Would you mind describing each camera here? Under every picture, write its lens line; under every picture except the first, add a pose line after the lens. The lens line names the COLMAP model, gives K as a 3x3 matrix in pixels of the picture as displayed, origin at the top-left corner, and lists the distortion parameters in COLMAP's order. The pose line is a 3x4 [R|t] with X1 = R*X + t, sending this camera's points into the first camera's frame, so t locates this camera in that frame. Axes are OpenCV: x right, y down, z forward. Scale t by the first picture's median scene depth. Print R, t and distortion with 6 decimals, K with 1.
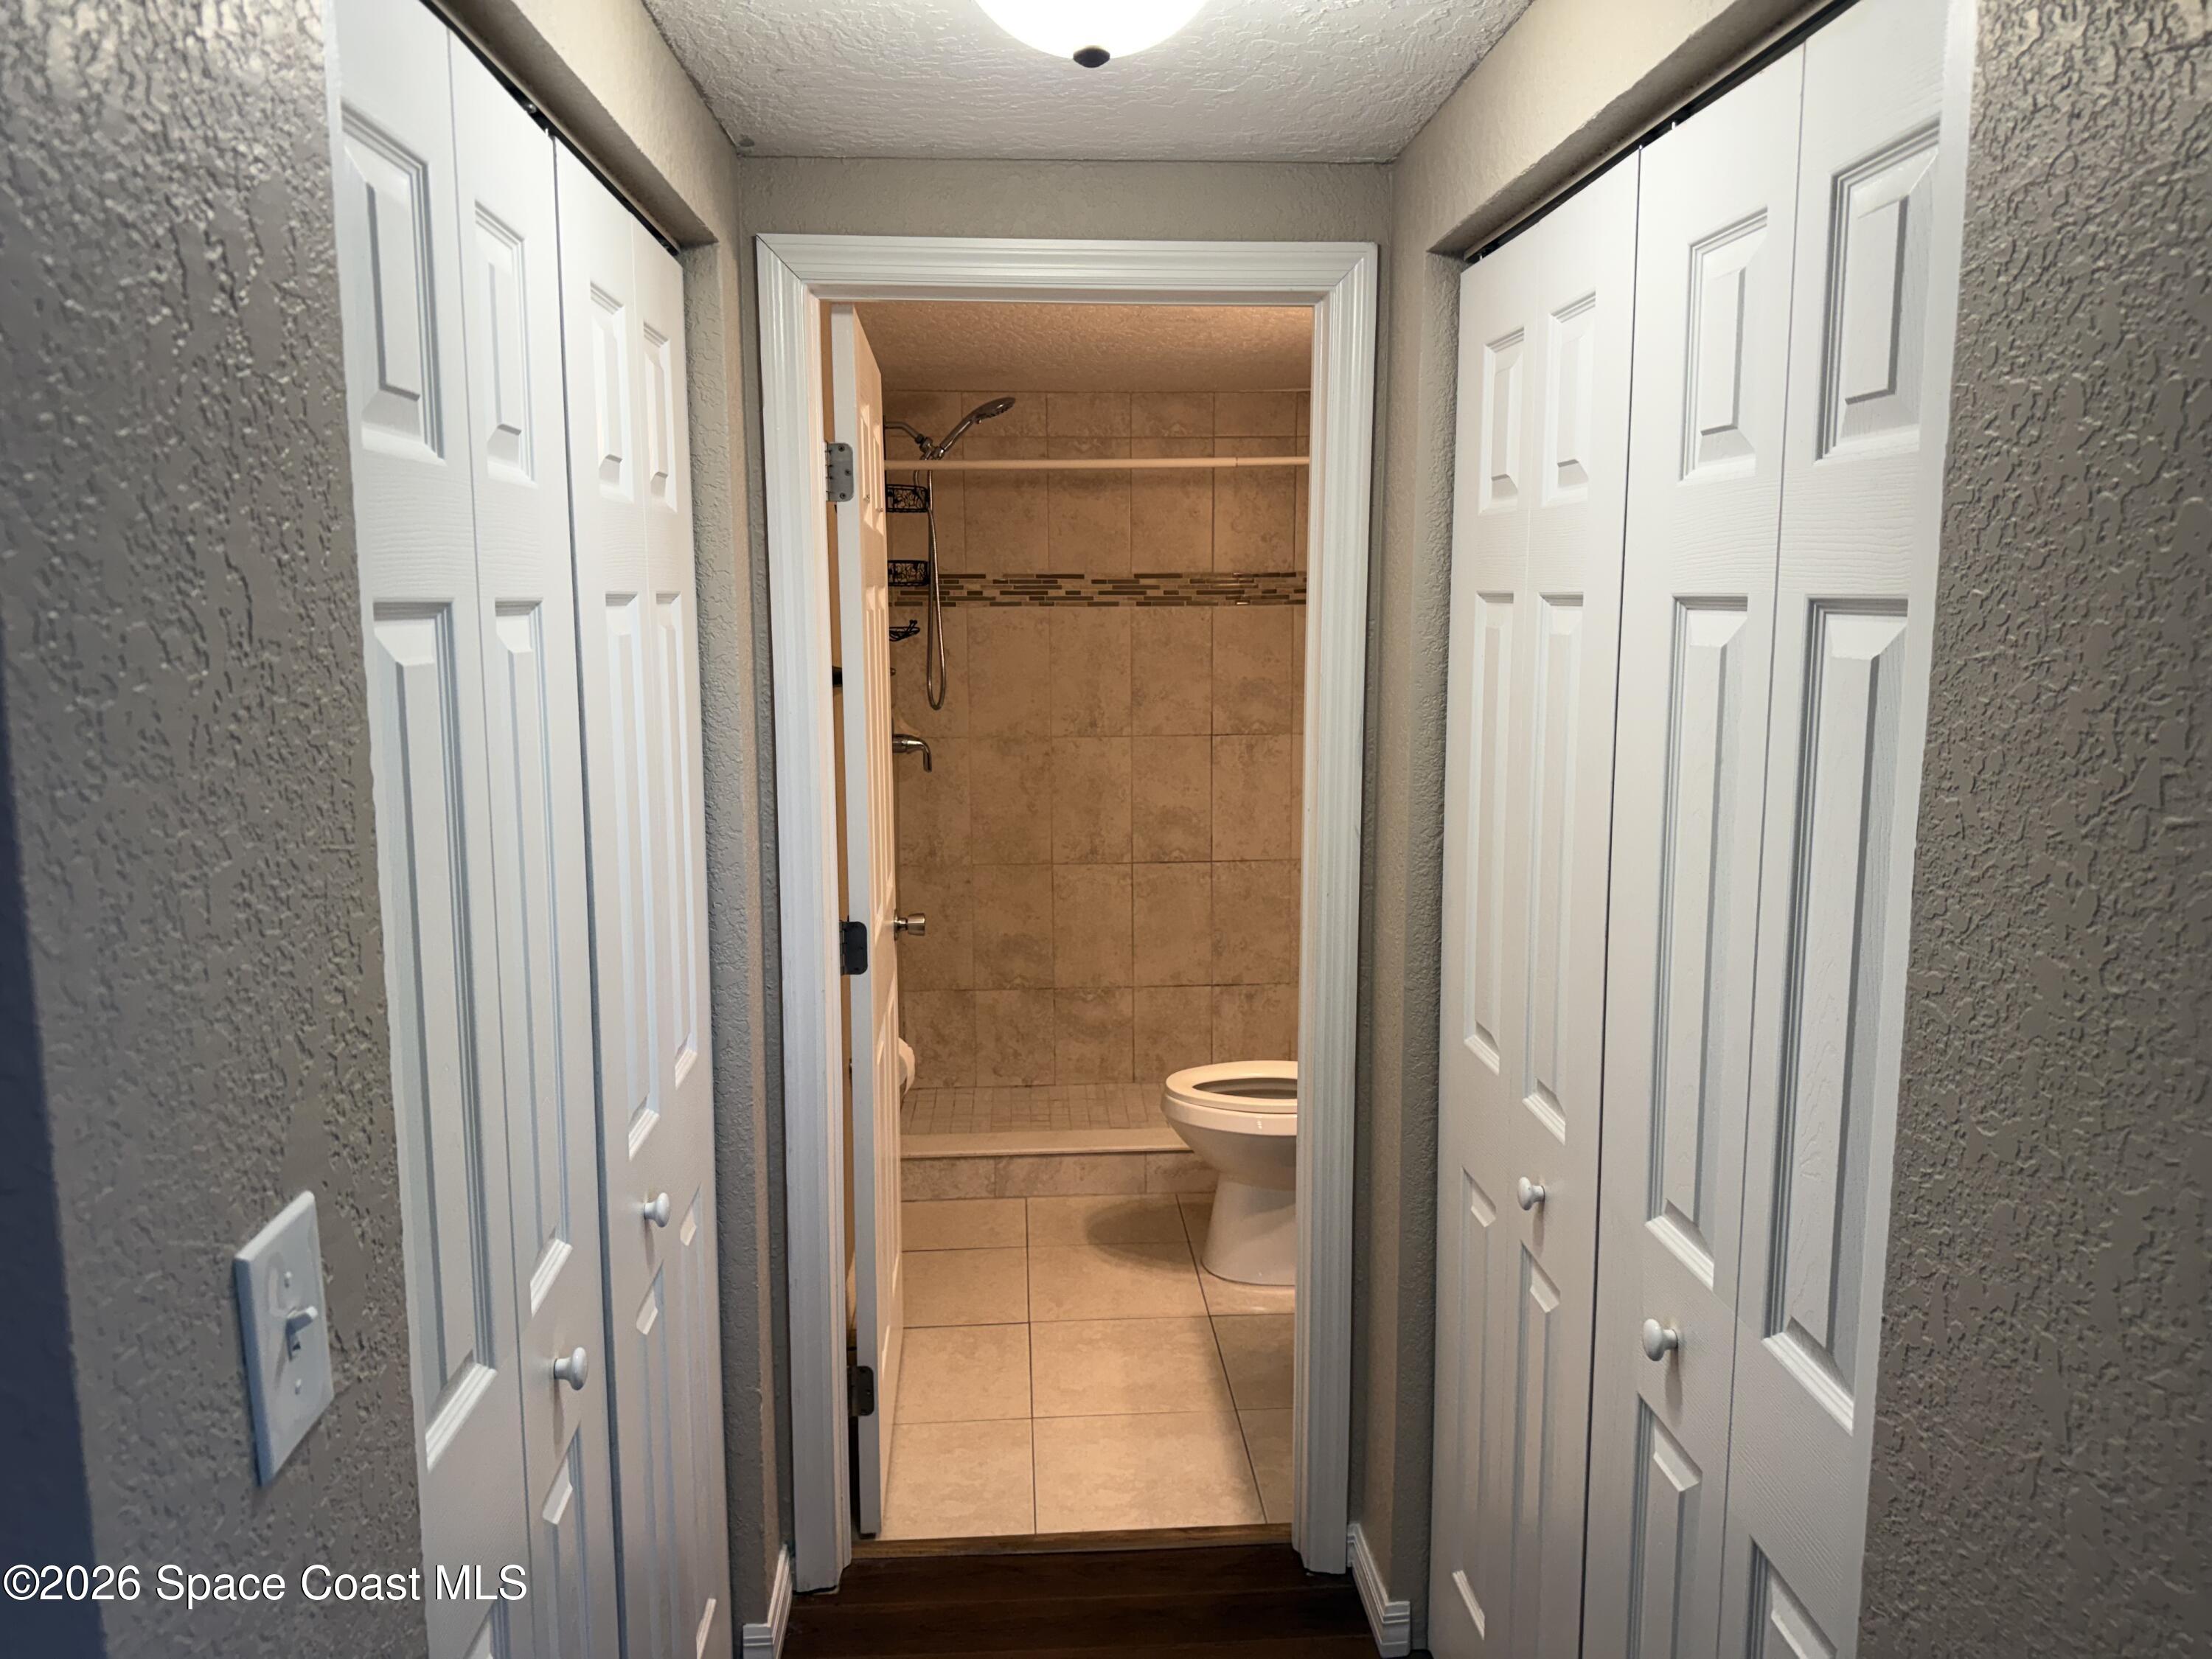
lens RADIAL K [[1543.0, 0, 1086.6], [0, 1543.0, 836.4], [0, 0, 1]] dist [0.045522, -0.060689]
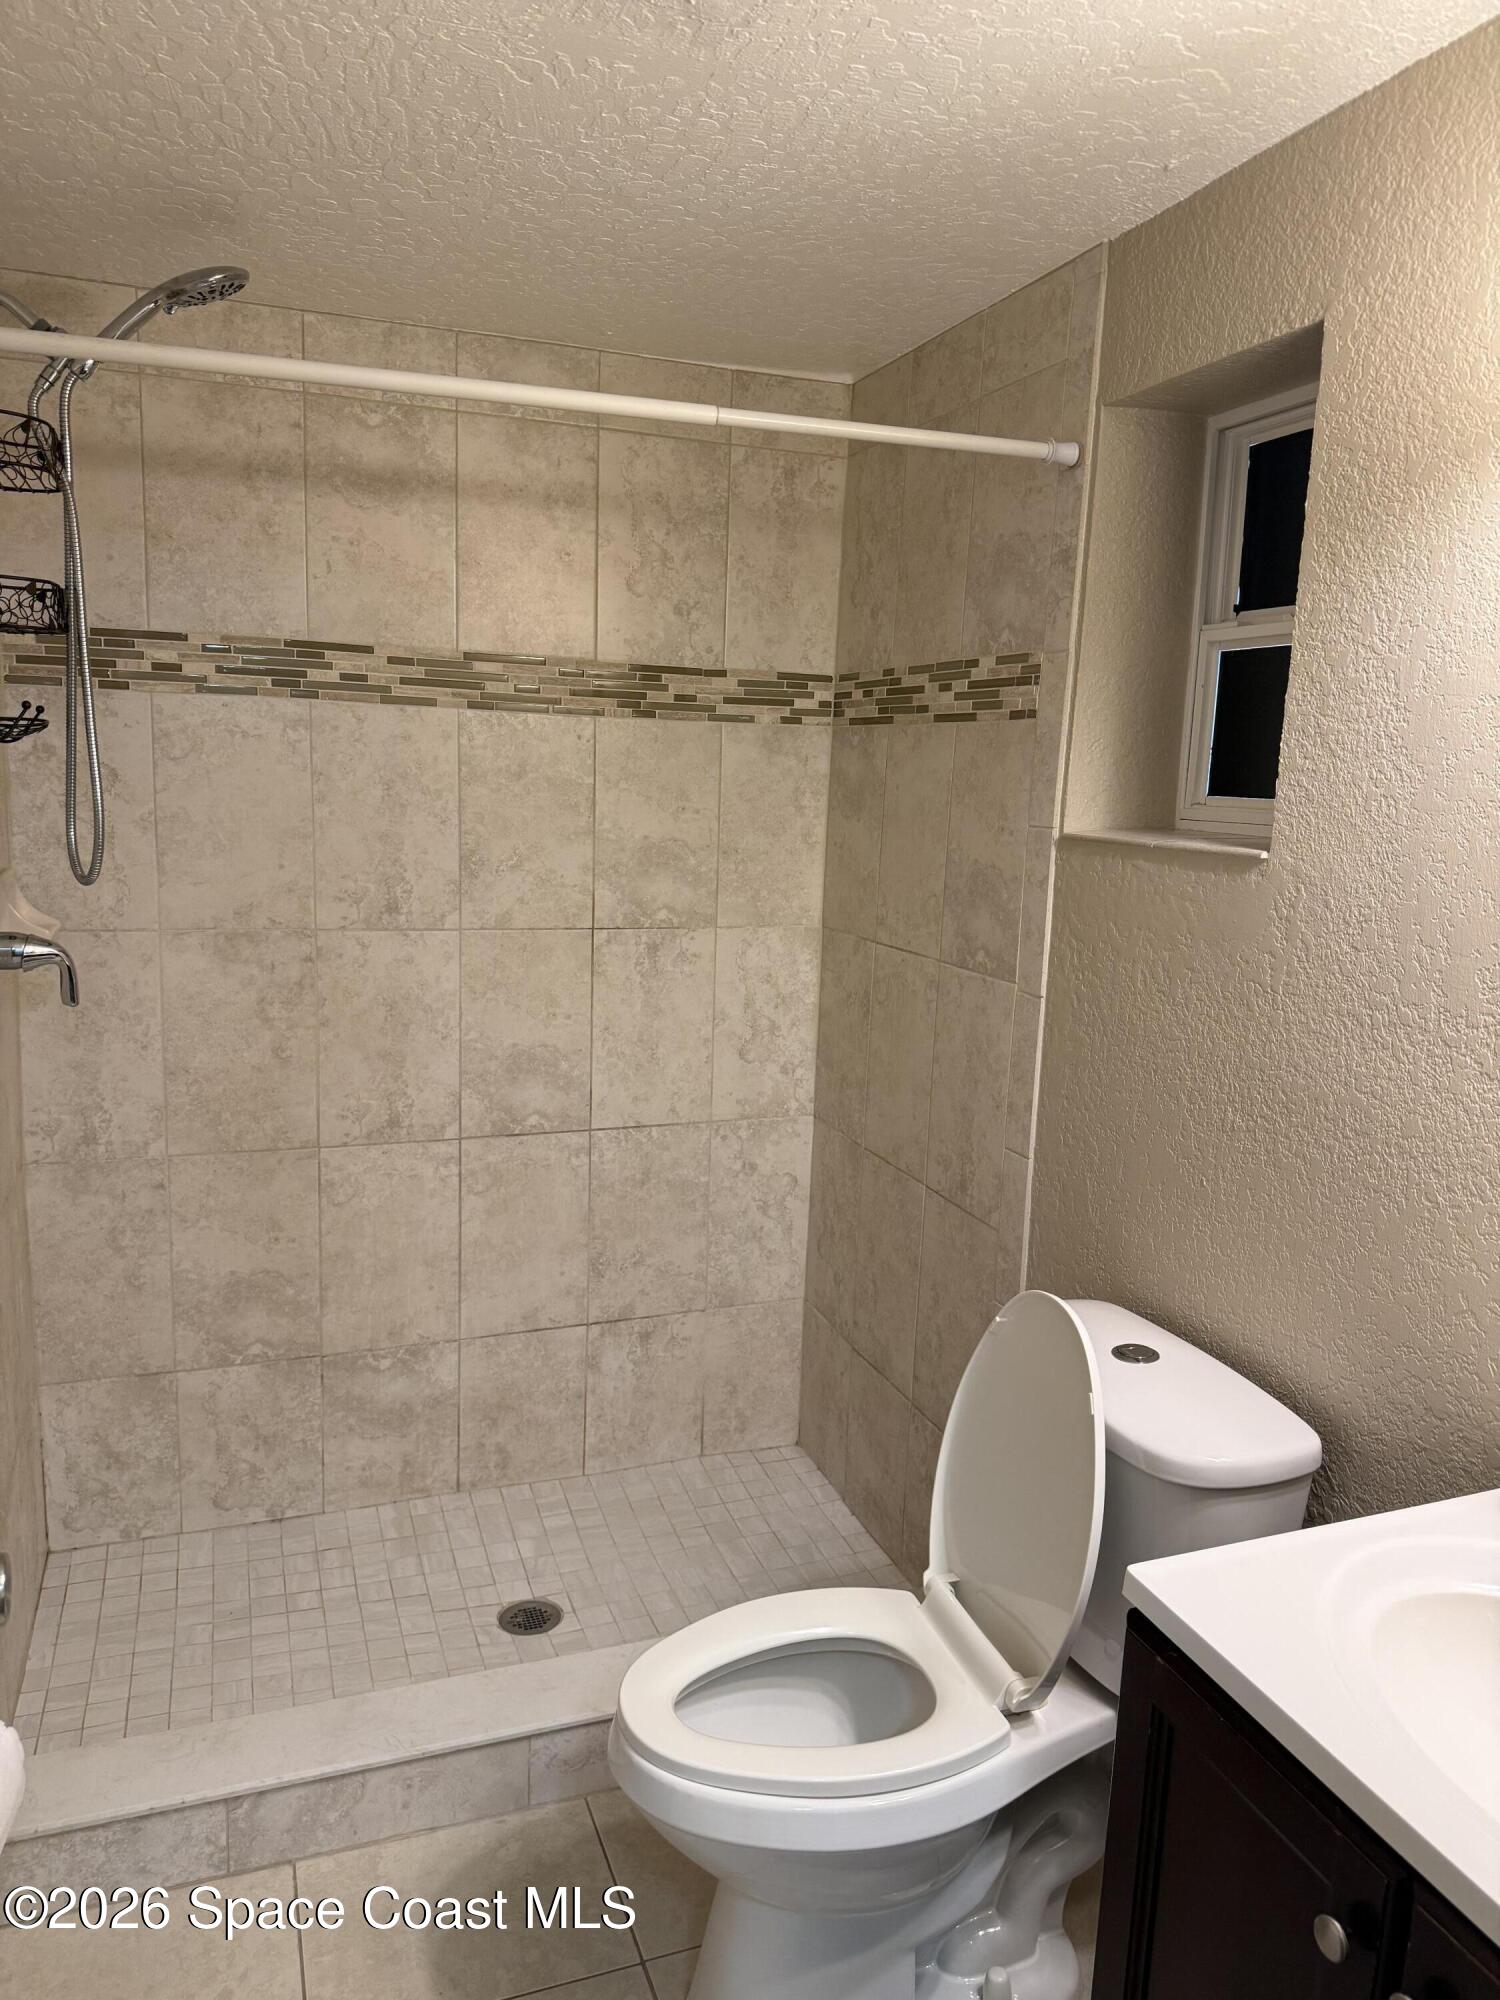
lens RADIAL K [[1395.1, 0, 756.9], [0, 1395.1, 1000.9], [0, 0, 1]] dist [0.045522, -0.060689]
pose [[0.948787, -0.011180, 0.315718, -0.032023], [0.004546, 0.999753, 0.021743, -0.048796], [-0.315883, -0.019194, 0.948604, 0.455397]]
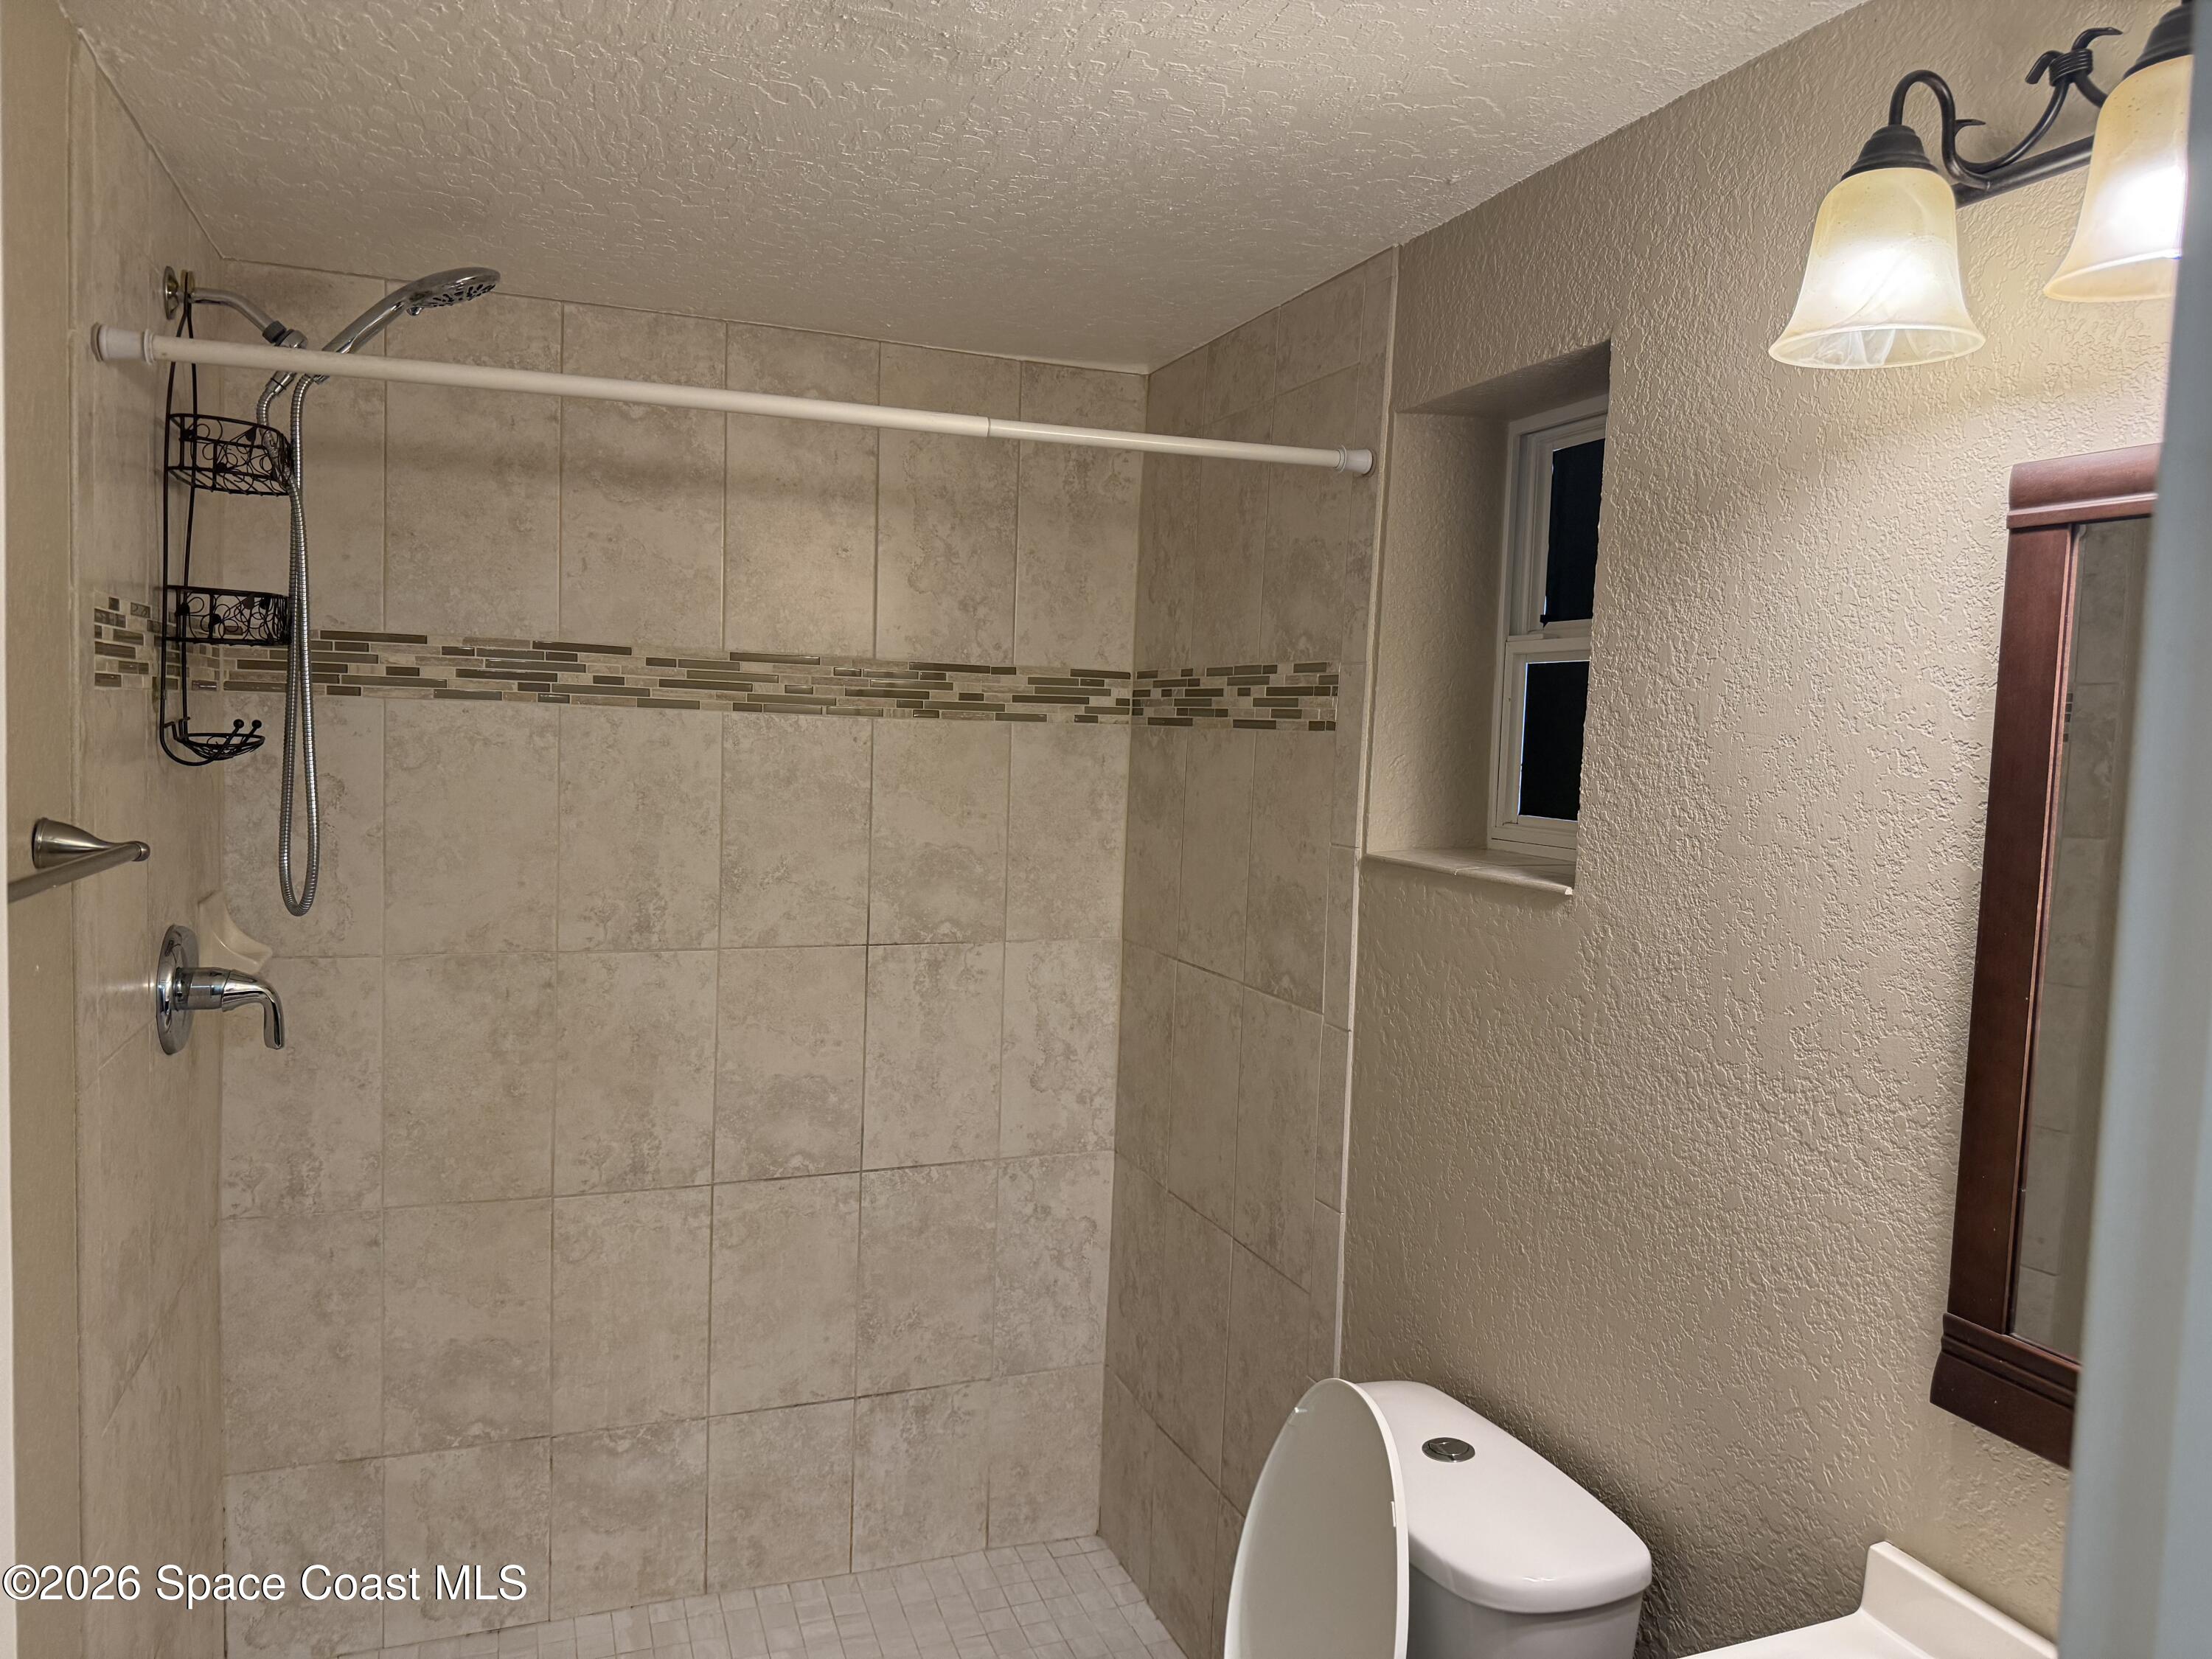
lens RADIAL K [[1543.0, 0, 1115.4], [0, 1543.0, 824.3], [0, 0, 1]] dist [0.045522, -0.060689]
pose [[0.943990, 0.018583, 0.329451, -0.018712], [0.007537, 0.996938, -0.077828, -0.065562], [-0.329889, 0.075952, 0.940959, 0.444119]]
